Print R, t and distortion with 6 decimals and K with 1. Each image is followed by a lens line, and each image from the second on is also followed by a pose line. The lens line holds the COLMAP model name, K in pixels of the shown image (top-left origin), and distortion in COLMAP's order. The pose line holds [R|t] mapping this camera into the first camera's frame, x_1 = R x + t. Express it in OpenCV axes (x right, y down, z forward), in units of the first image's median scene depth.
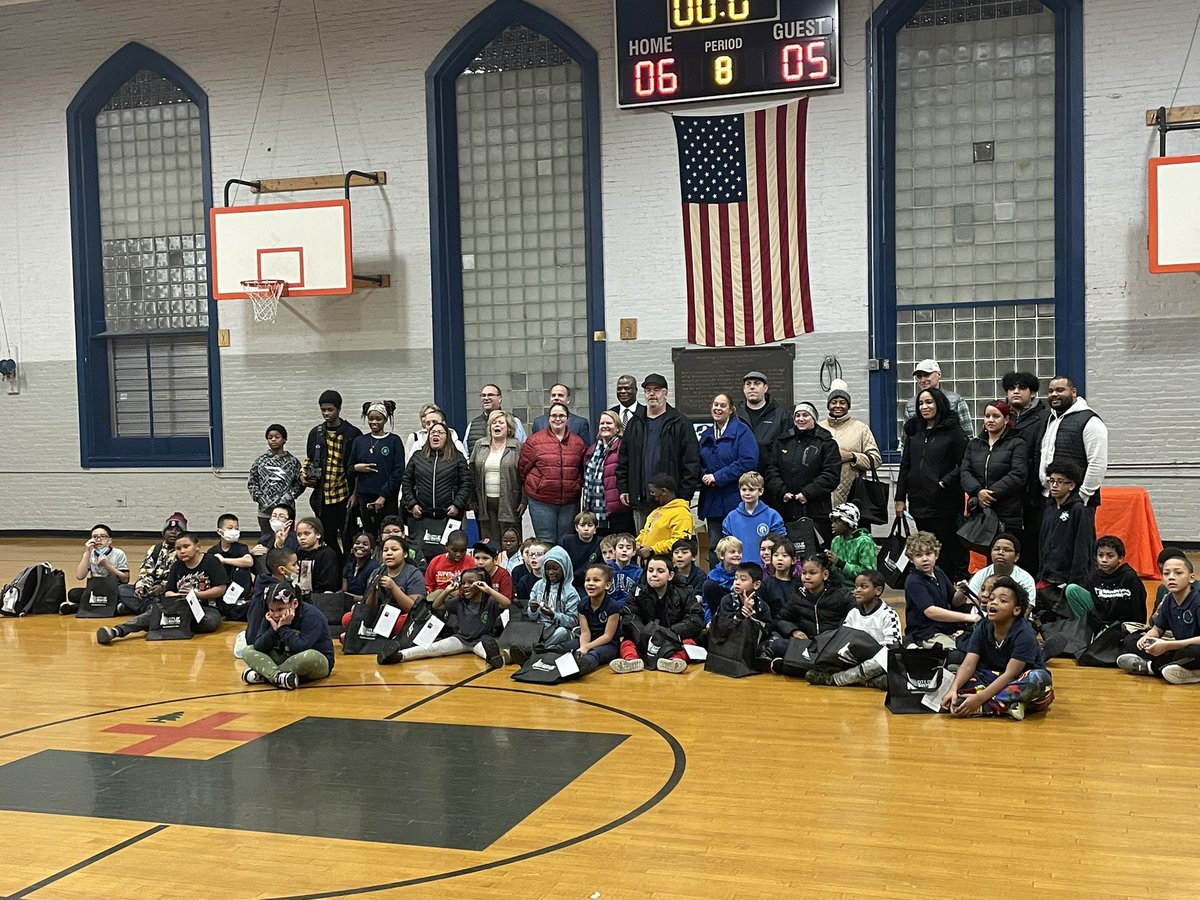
lens RADIAL K [[1439.6, 0, 600.4], [0, 1439.6, 450.4], [0, 0, 1]] dist [0.013796, 0.000000]
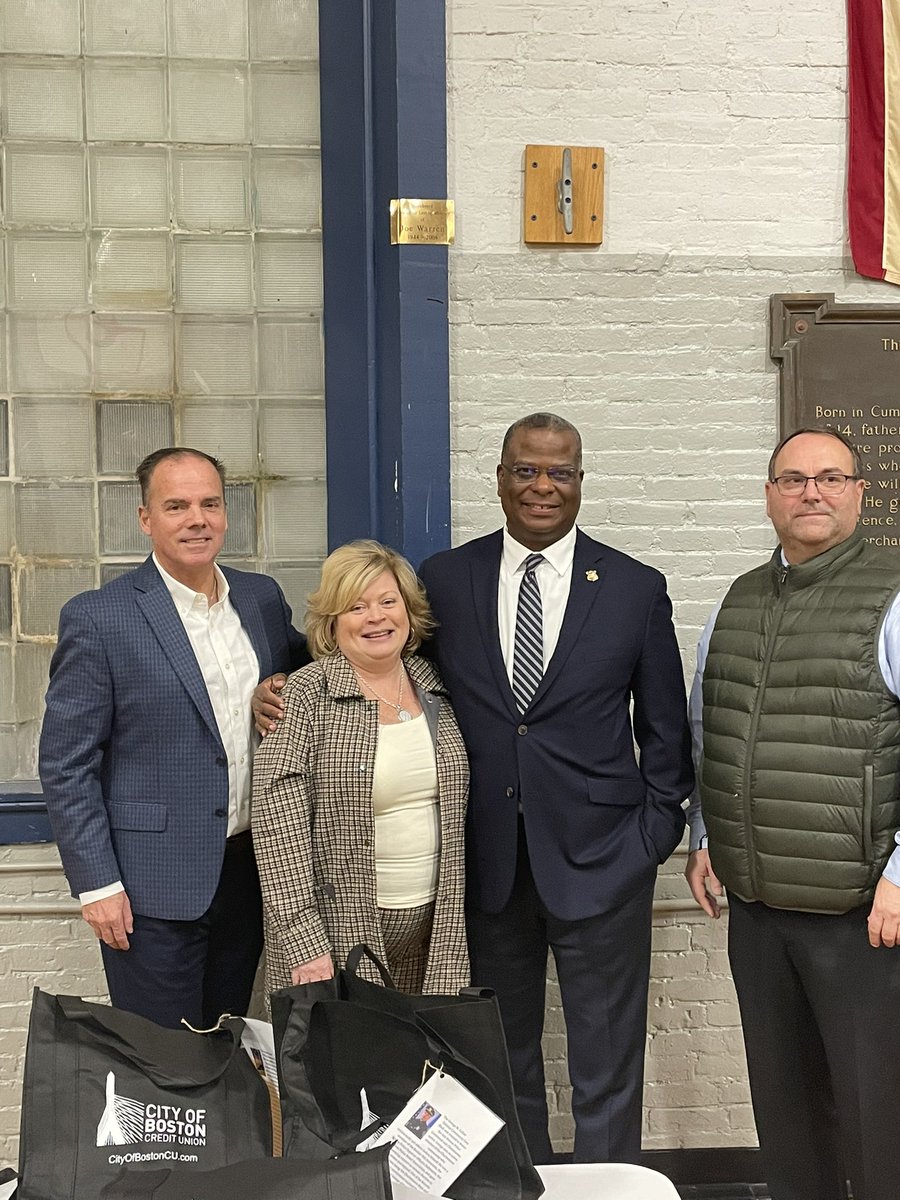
lens RADIAL K [[1439.6, 0, 450.8], [0, 1439.6, 599.7], [0, 0, 1]] dist [0.013796, 0.000000]
pose [[0.914167, -0.005268, 0.405303, -0.080794], [0.001469, 0.999952, 0.009683, -0.027274], [-0.405334, -0.008256, 0.914131, 0.808847]]
